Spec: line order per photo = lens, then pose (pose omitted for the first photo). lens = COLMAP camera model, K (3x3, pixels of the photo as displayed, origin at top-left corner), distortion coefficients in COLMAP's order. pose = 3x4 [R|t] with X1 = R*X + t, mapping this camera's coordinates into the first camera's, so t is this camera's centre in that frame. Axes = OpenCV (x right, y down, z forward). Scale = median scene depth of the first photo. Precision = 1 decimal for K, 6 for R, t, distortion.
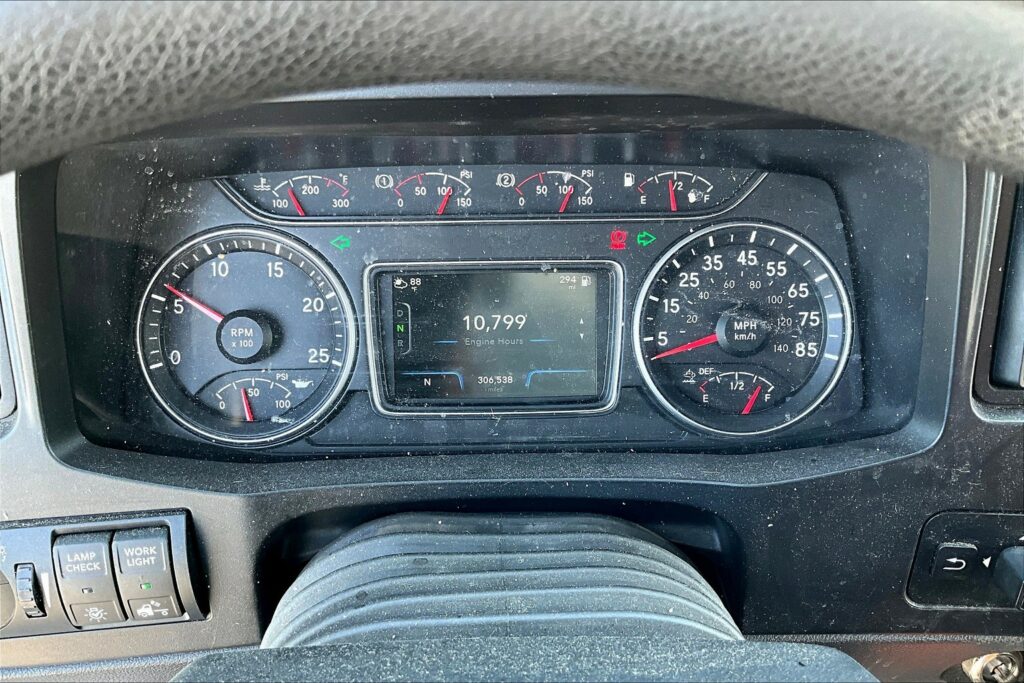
lens RADIAL K [[841.5, 0, 511.6], [0, 841.5, 337.4], [0, 0, 1]] dist [0.069416, -0.137839]
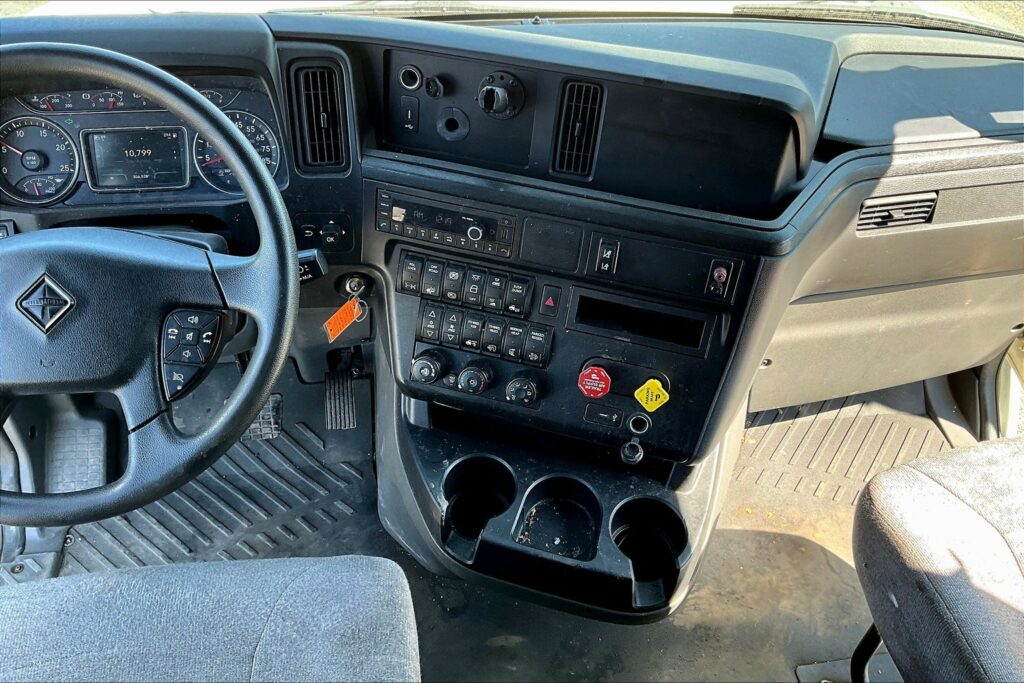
lens RADIAL K [[841.5, 0, 516.5], [0, 841.5, 344.5], [0, 0, 1]] dist [0.069416, -0.137839]
pose [[0.988481, -0.053937, 0.141406, 0.714562], [0.041177, 0.994939, 0.091661, 0.368626], [-0.145634, -0.084782, 0.985699, -1.722259]]
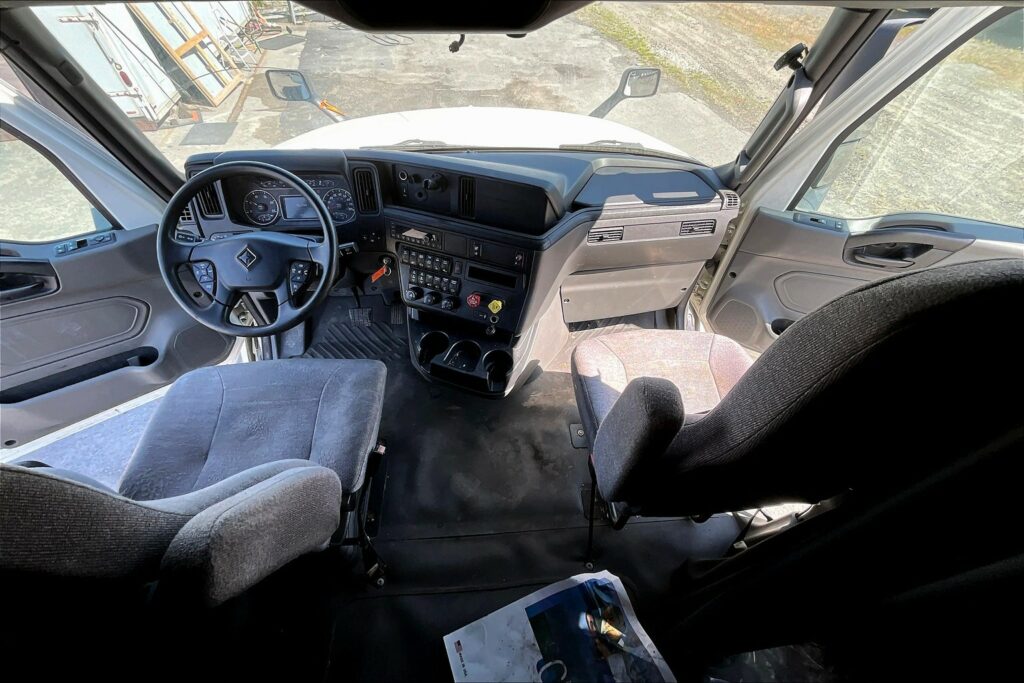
lens RADIAL K [[409.1, 0, 516.5], [0, 409.1, 343.9], [0, 0, 1]] dist [-0.002827, 0.001667]
pose [[0.997869, -0.025756, 0.059948, 1.413902], [0.015134, 0.985100, 0.171317, 0.517390], [-0.063467, -0.170044, 0.983390, -2.362028]]
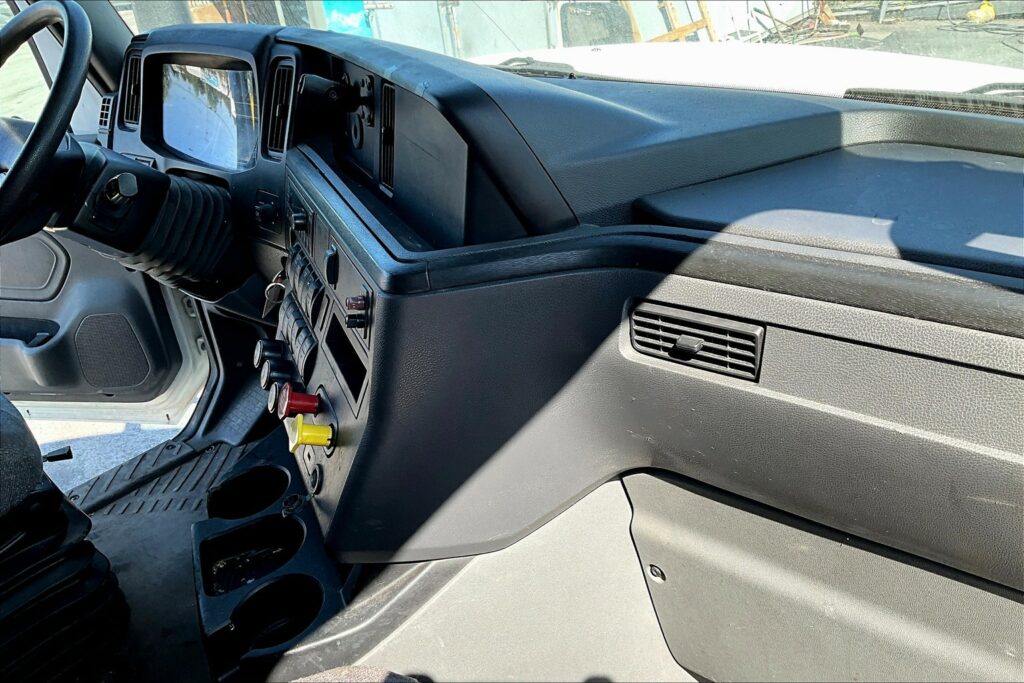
lens RADIAL K [[841.5, 0, 514.6], [0, 841.5, 343.2], [0, 0, 1]] dist [0.069416, -0.137839]
pose [[0.718661, 0.266728, -0.642170, 3.039091], [-0.354925, 0.934852, -0.008907, 0.385975], [0.597959, 0.234323, 0.766510, -0.643307]]
